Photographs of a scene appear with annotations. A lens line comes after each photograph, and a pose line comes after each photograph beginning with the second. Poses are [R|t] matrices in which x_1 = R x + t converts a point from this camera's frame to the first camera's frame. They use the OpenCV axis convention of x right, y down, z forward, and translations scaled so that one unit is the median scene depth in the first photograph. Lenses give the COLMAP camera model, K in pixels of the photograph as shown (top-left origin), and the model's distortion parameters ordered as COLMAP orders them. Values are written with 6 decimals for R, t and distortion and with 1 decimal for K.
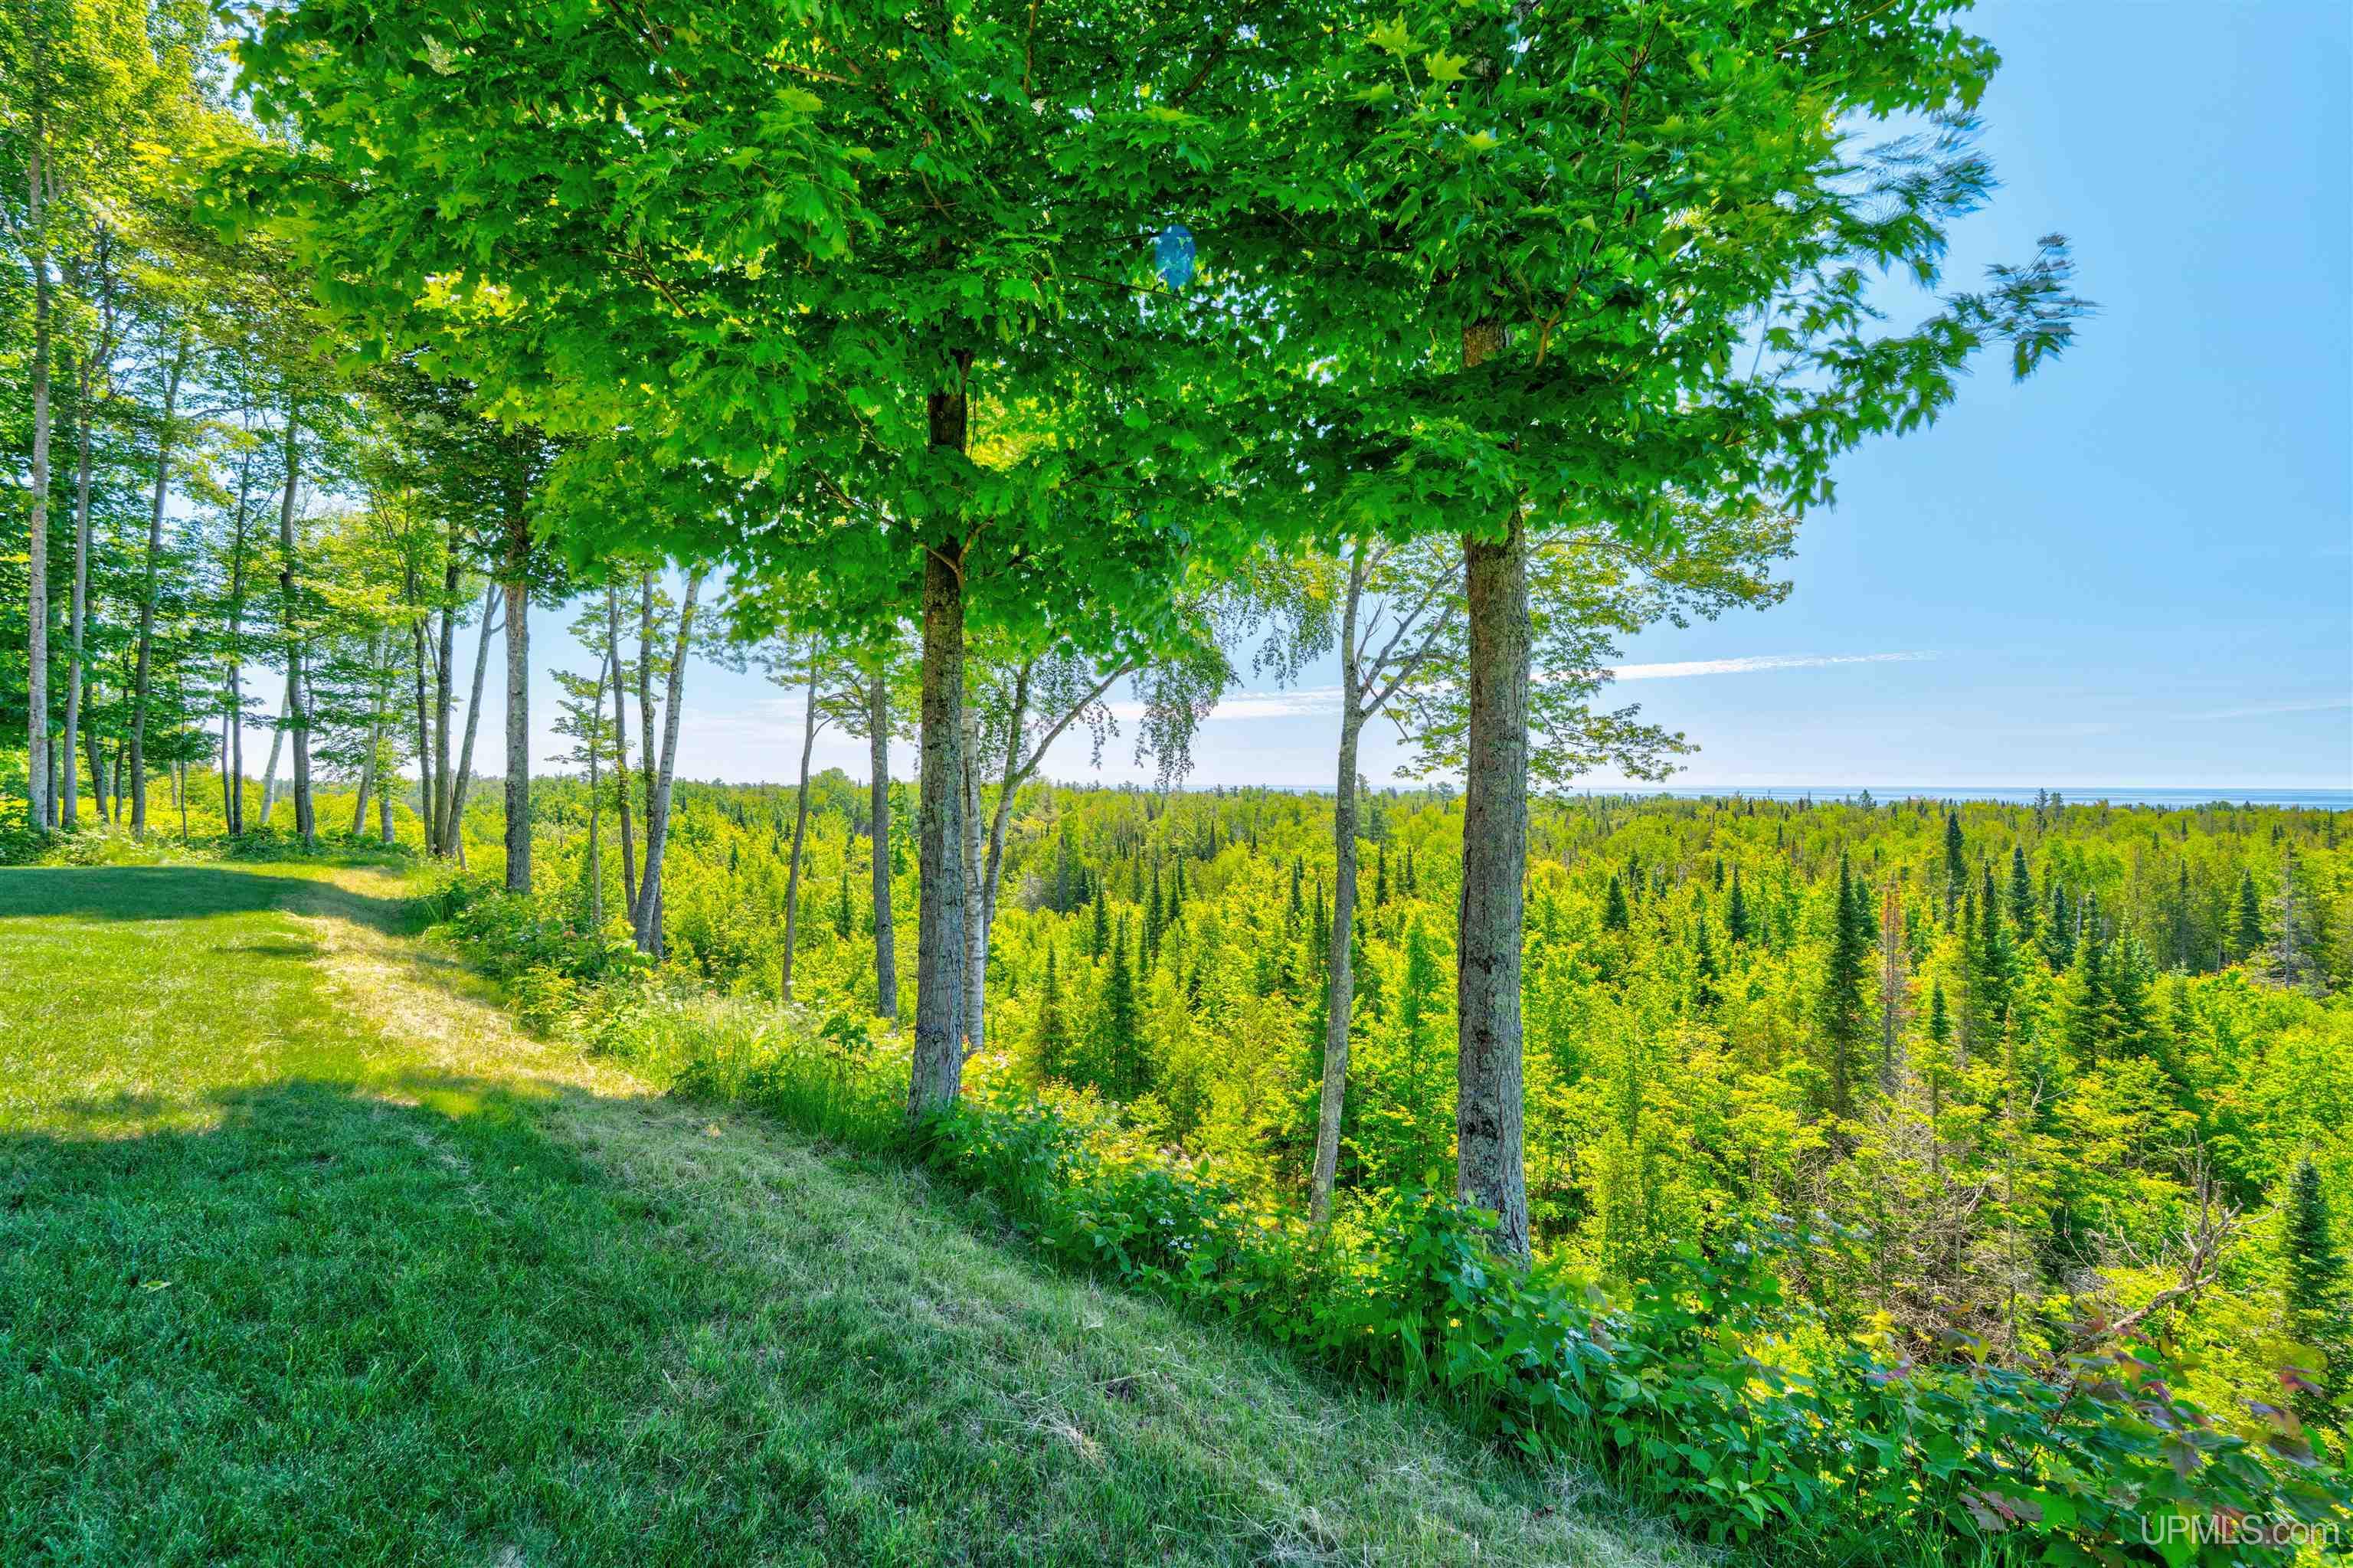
lens RADIAL K [[1045.2, 0, 1176.5], [0, 1045.2, 784.0], [0, 0, 1]] dist [-0.003969, 0.000200]
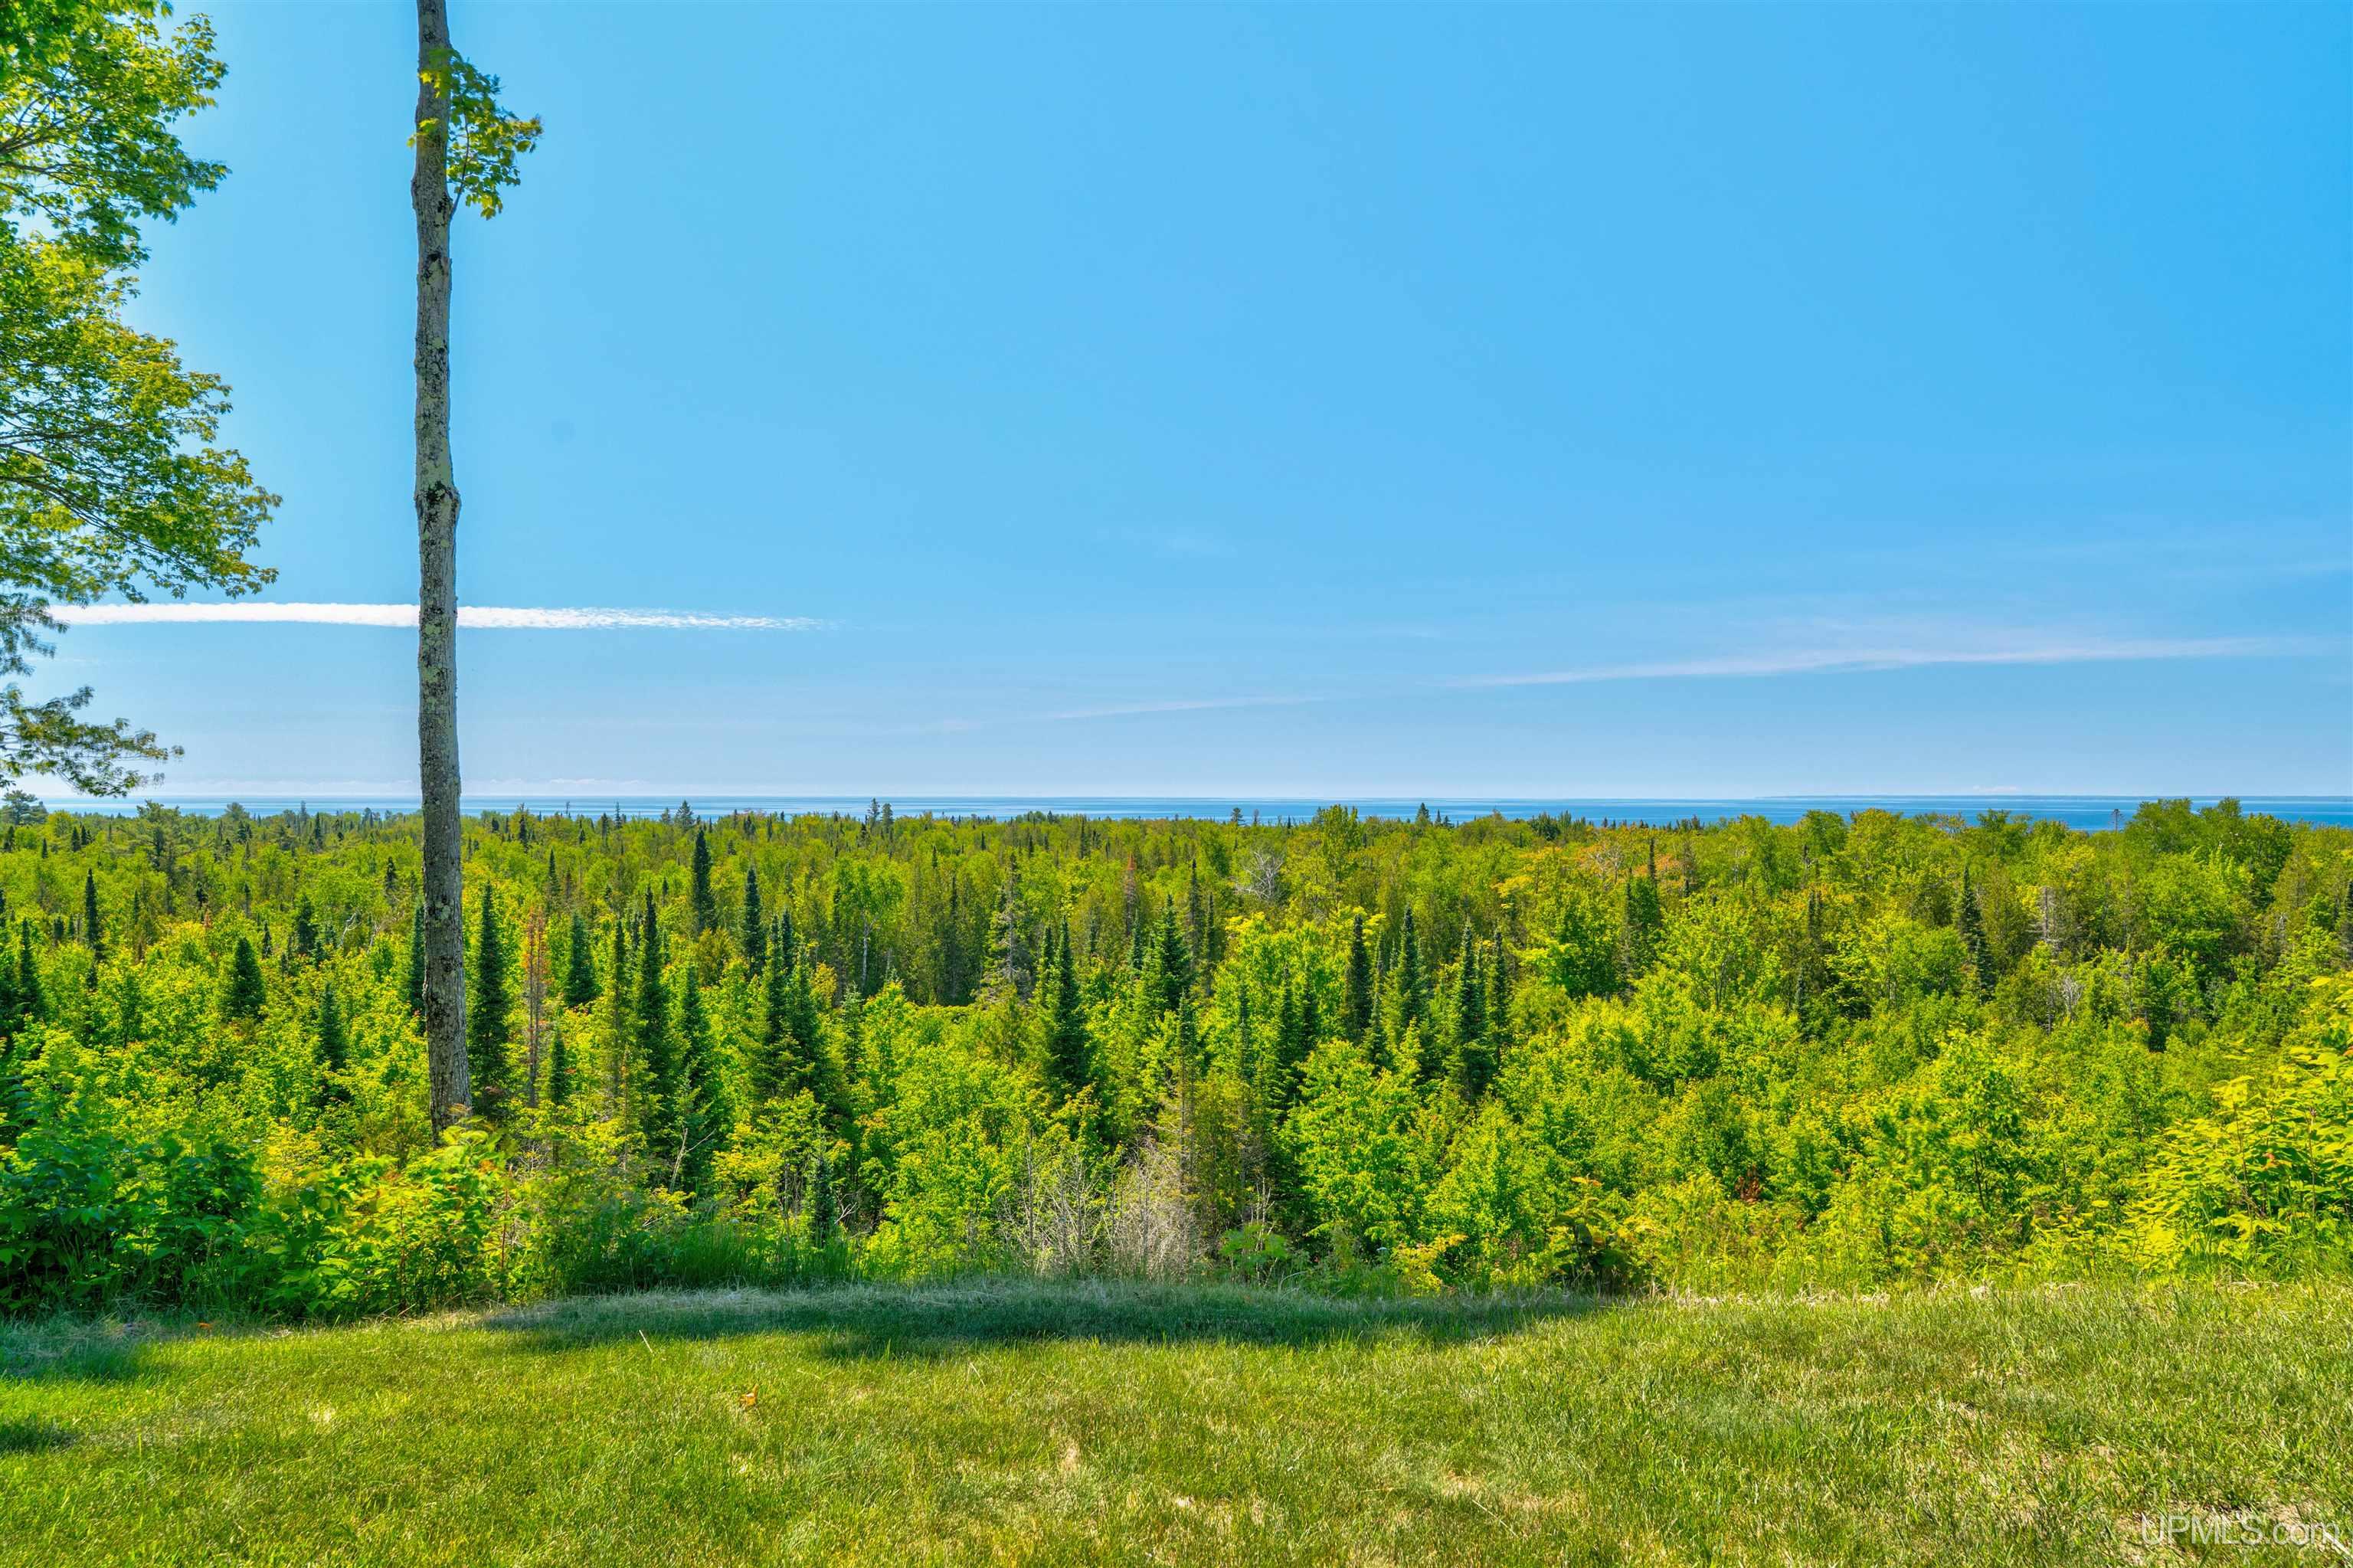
lens RADIAL K [[1650.2, 0, 1176.5], [0, 1650.2, 784.0], [0, 0, 1]] dist [0.000796, 0.000272]
pose [[0.662185, 0.000593, 0.749340, 0.044596], [0.004307, 0.999980, -0.004597, -0.001740], [-0.749328, 0.006271, 0.662169, -0.198784]]
